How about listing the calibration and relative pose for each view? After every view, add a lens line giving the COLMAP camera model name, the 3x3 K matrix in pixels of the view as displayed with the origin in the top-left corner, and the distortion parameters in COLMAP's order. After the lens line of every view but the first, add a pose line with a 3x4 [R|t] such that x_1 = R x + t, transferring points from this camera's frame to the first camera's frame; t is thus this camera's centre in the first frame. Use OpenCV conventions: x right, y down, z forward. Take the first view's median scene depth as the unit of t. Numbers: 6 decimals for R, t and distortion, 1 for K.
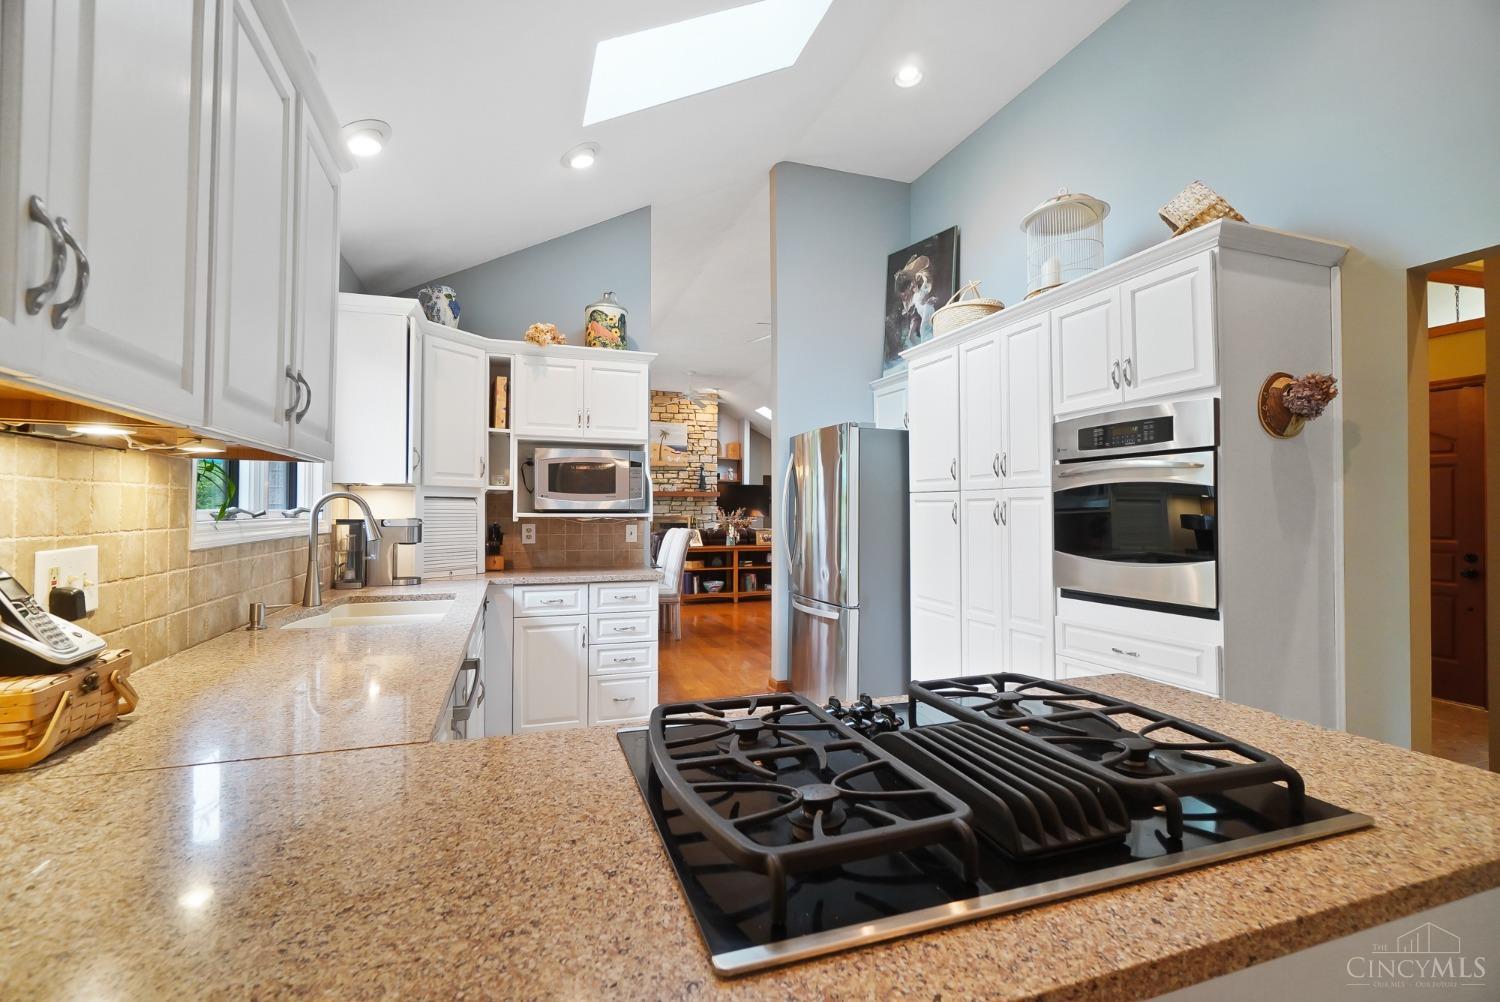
lens RADIAL K [[650.9, 0, 739.1], [0, 650.9, 497.2], [0, 0, 1]] dist [-0.001921, -0.000513]
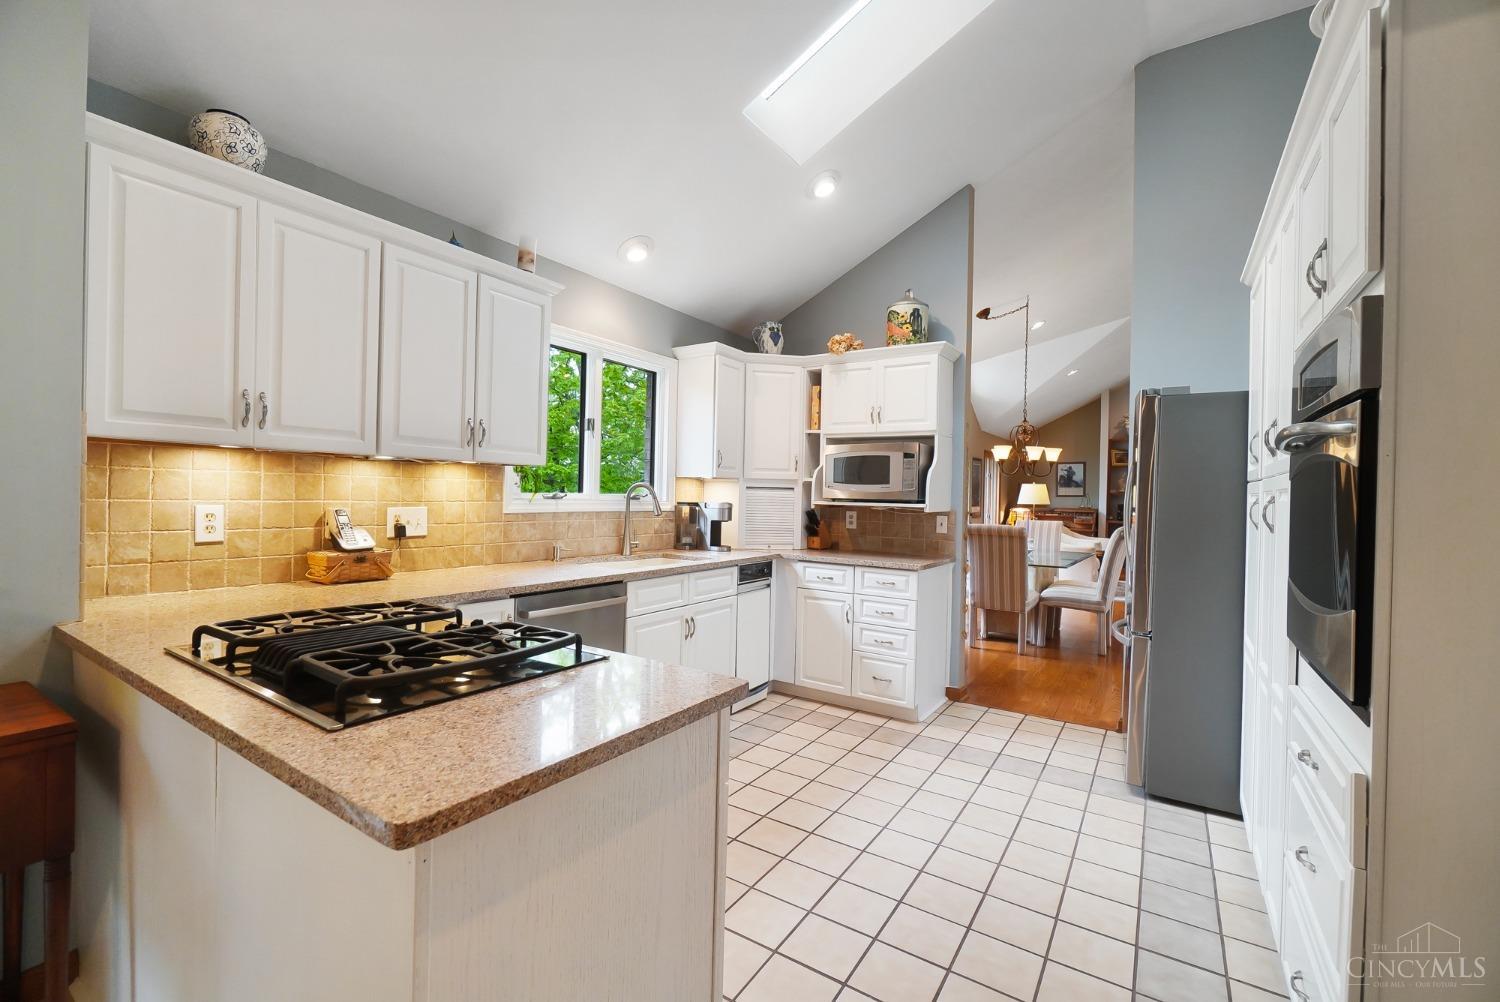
lens RADIAL K [[650.9, 0, 740.9], [0, 650.9, 500.6], [0, 0, 1]] dist [-0.001921, -0.000513]
pose [[0.608865, 0.018890, -0.793049, 0.516695], [-0.005005, 0.999788, 0.019972, 0.000858], [0.793258, -0.008191, 0.608831, 0.175870]]
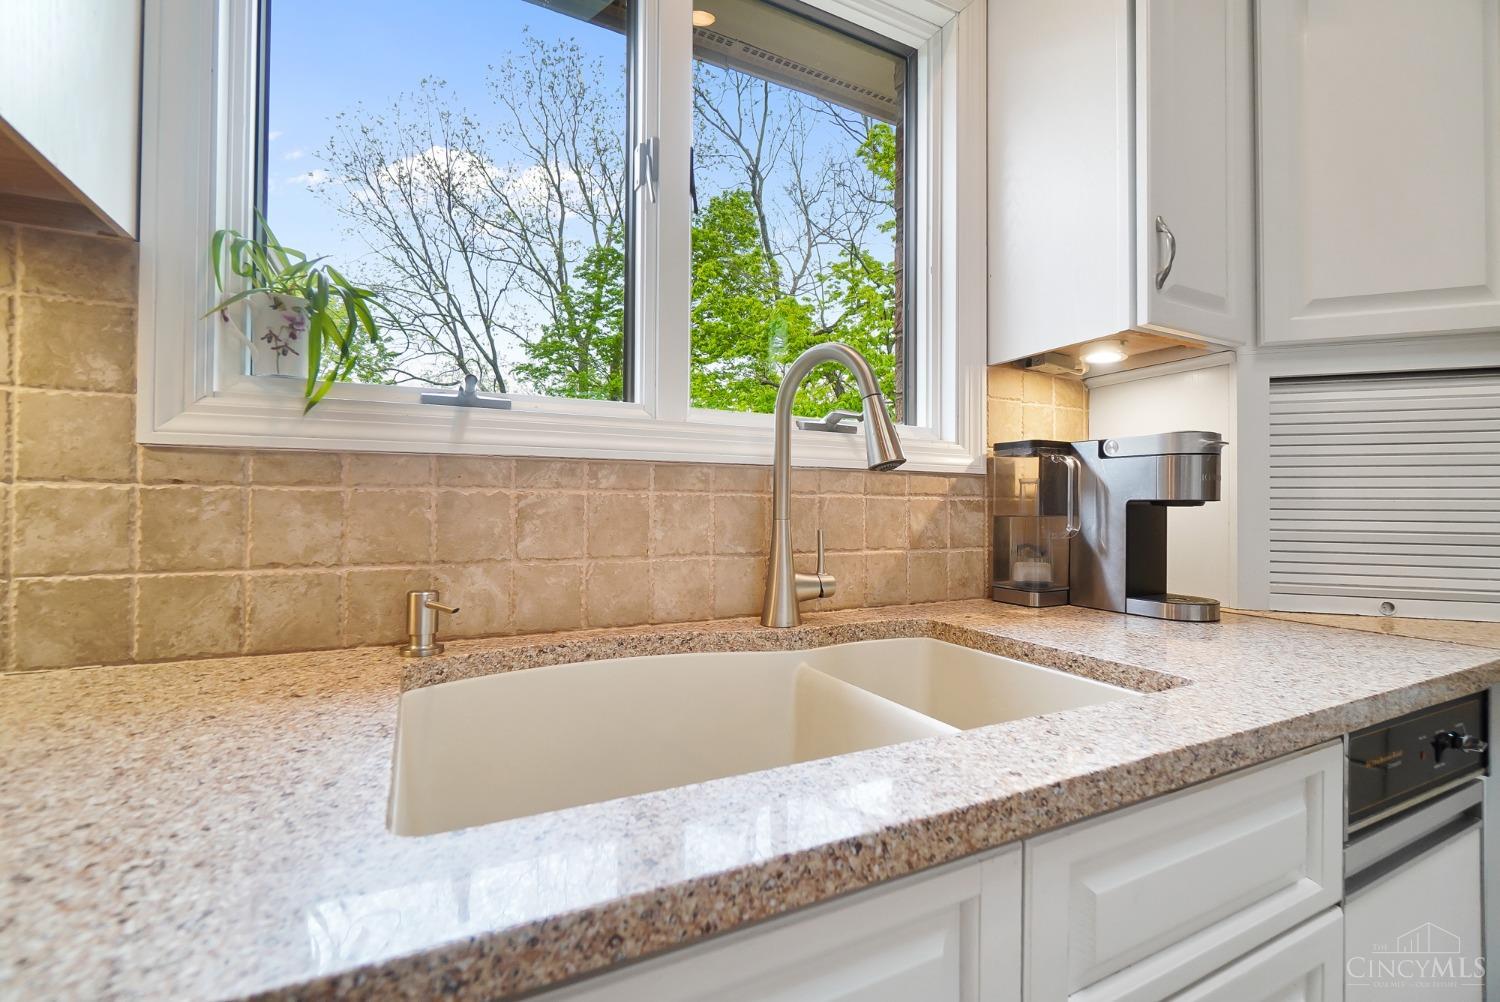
lens RADIAL K [[650.9, 0, 750.5], [0, 650.9, 506.3], [0, 0, 1]] dist [-0.001921, -0.000513]
pose [[0.137854, -0.006754, -0.990430, -0.162595], [0.015331, 0.999872, -0.004685, 0.061555], [0.990334, -0.014538, 0.137940, 0.625727]]
